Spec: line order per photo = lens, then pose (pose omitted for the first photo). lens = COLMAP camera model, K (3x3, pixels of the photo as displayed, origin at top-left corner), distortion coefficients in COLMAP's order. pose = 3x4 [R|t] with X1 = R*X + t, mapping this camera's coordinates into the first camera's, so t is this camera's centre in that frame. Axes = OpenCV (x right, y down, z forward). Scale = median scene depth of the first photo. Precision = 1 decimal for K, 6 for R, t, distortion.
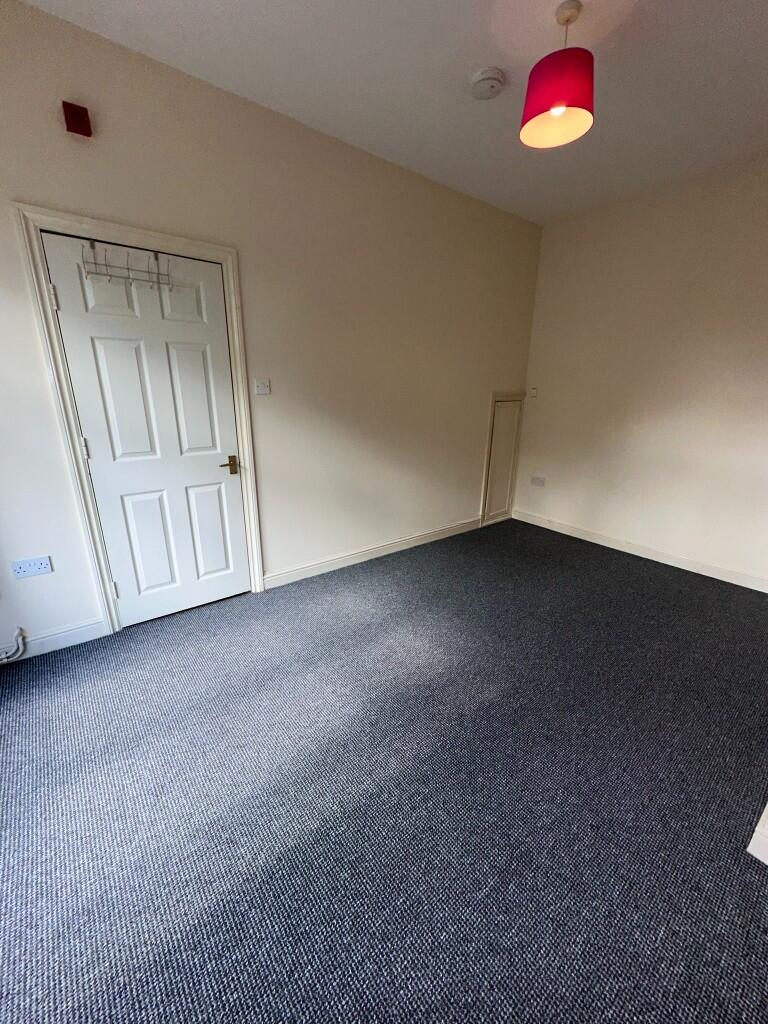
lens RADIAL K [[405.4, 0, 384.8], [0, 405.4, 513.1], [0, 0, 1]] dist [-0.007024, 0.000540]
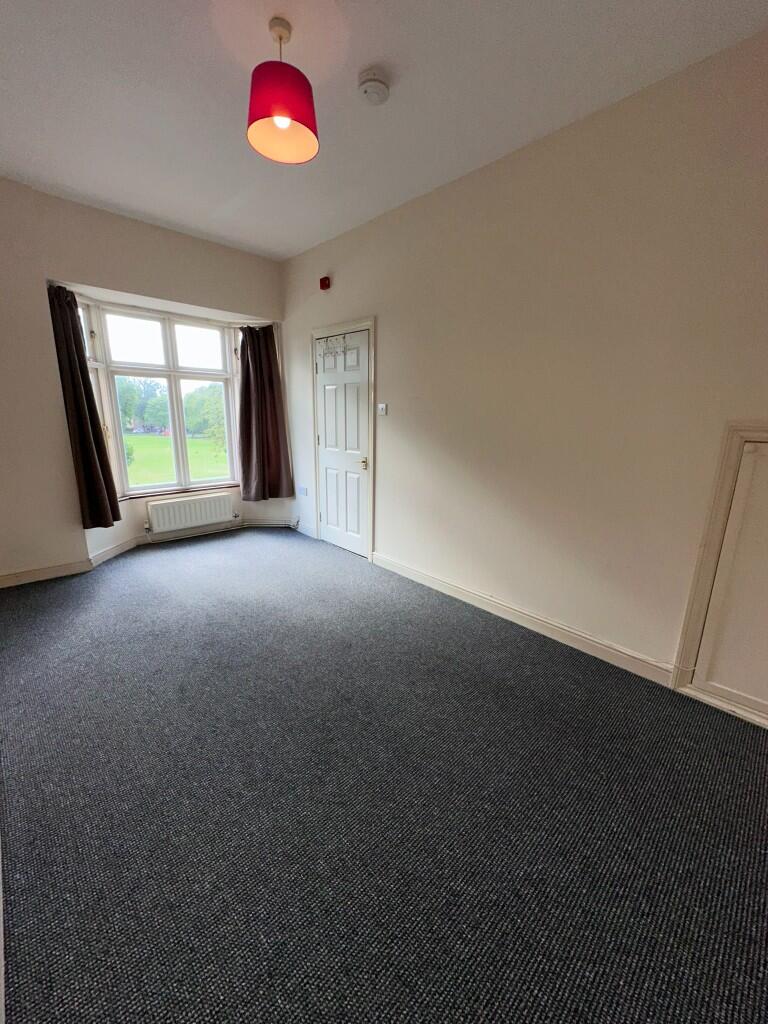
lens RADIAL K [[405.4, 0, 384.5], [0, 405.4, 512.8], [0, 0, 1]] dist [-0.007024, 0.000540]
pose [[0.091847, 0.225253, -0.969961, 0.824960], [-0.318605, 0.929521, 0.185693, -0.188774], [0.943427, 0.291979, 0.157141, 0.686956]]
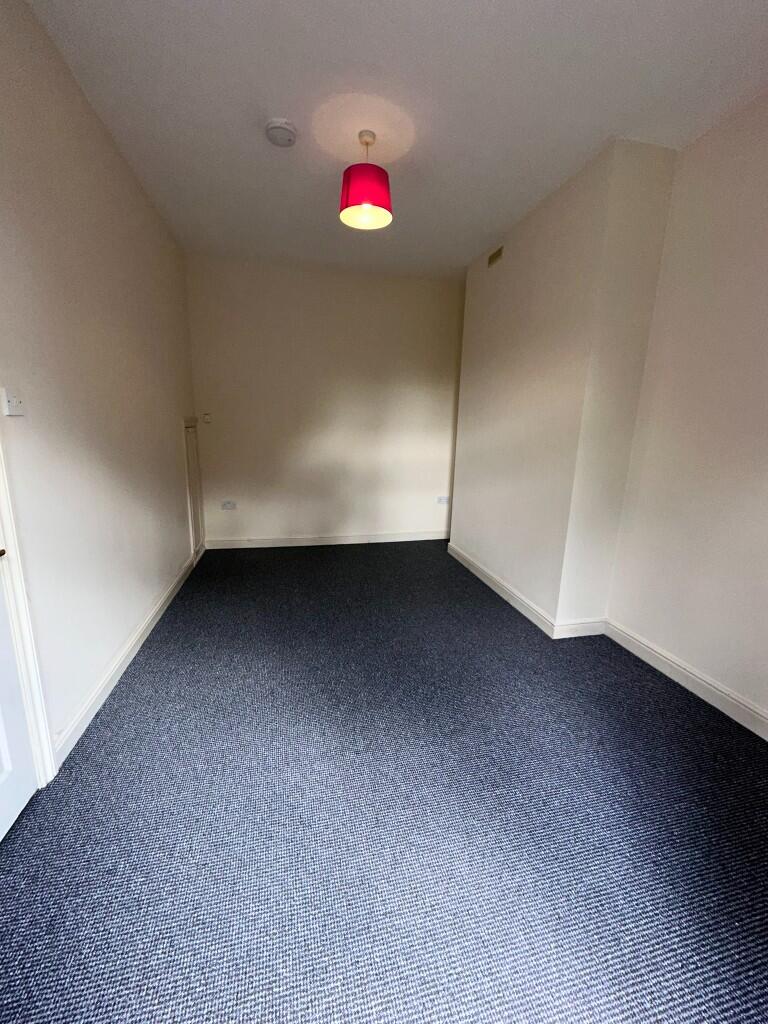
lens RADIAL K [[405.4, 0, 383.1], [0, 405.4, 513.6], [0, 0, 1]] dist [-0.007024, 0.000540]
pose [[0.427534, -0.194463, 0.882836, -0.457233], [0.250256, 0.963882, 0.091123, -0.071717], [-0.868670, 0.181977, 0.460757, 0.270549]]
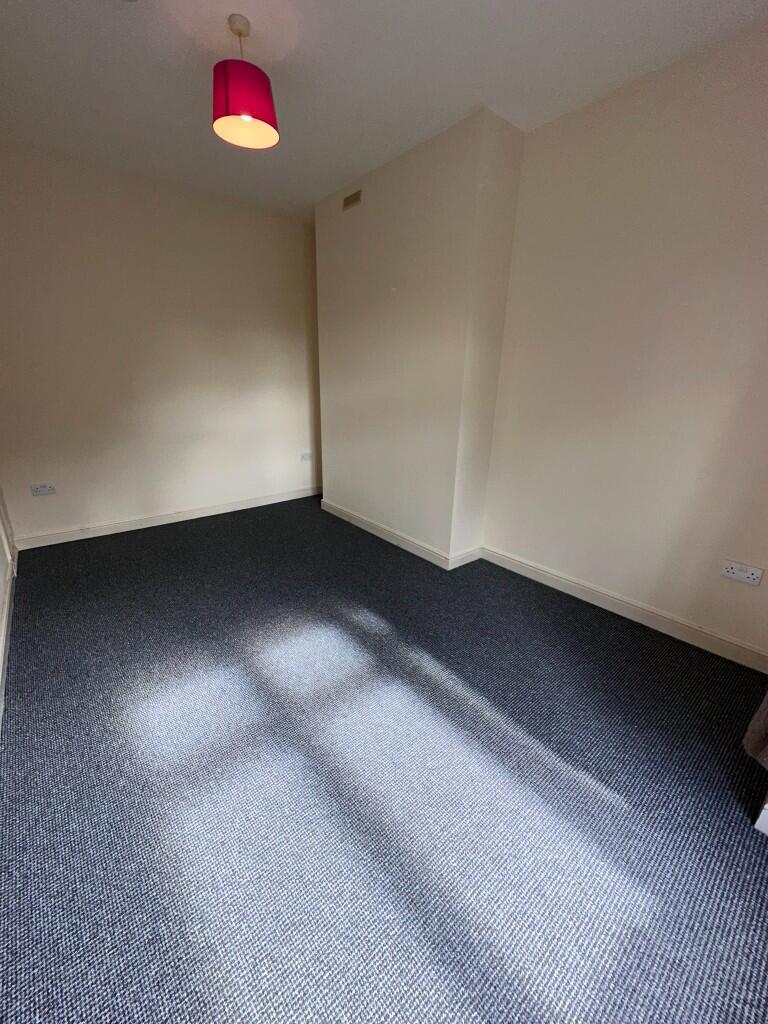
lens RADIAL K [[405.4, 0, 383.6], [0, 405.4, 514.0], [0, 0, 1]] dist [-0.007024, 0.000540]
pose [[-0.017628, -0.335716, 0.941798, -0.491344], [0.278103, 0.903128, 0.327136, -0.142230], [-0.960389, 0.267684, 0.077443, 0.429727]]
